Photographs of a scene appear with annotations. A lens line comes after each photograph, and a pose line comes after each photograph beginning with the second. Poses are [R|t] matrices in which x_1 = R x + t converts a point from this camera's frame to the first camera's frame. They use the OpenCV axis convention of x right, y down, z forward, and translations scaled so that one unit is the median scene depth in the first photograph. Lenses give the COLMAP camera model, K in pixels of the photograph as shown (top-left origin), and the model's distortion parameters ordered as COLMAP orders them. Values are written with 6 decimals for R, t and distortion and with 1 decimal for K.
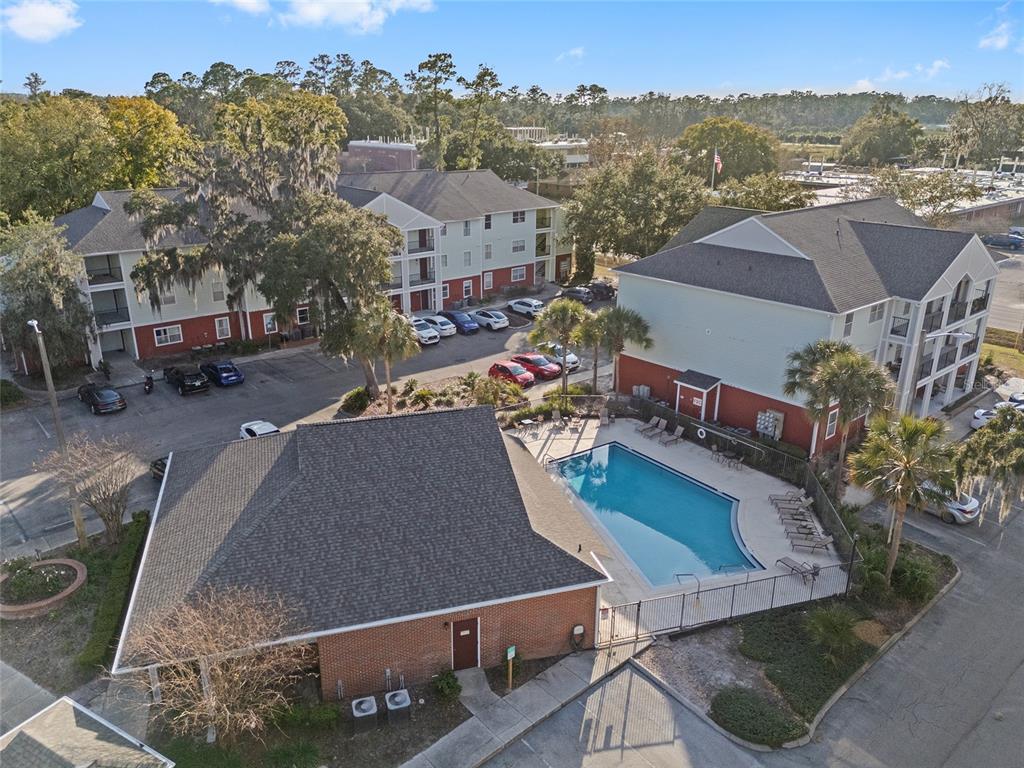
lens RADIAL K [[757.8, 0, 512.0], [0, 757.8, 384.0], [0, 0, 1]] dist [0.073936, -0.067169]
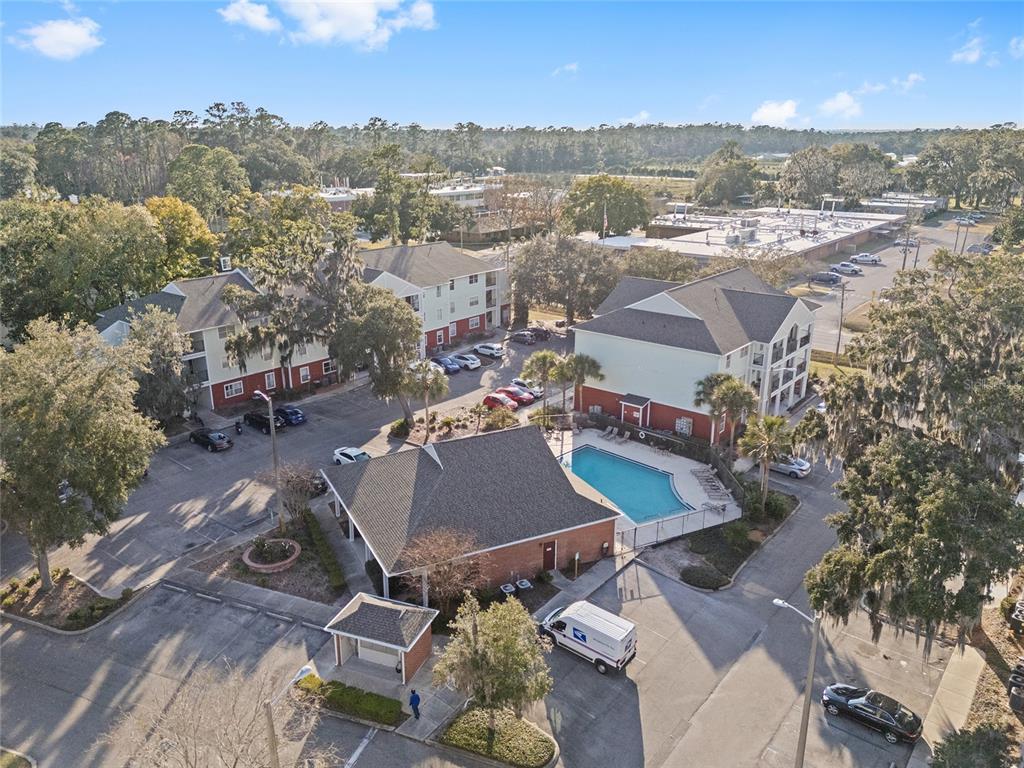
lens RADIAL K [[740.9, 0, 512.0], [0, 740.9, 384.0], [0, 0, 1]] dist [0.116489, -0.146205]
pose [[0.986773, -0.056698, 0.151869, -0.216694], [0.060669, 0.997923, -0.021640, -0.019864], [-0.150327, 0.030568, 0.988164, -0.415654]]
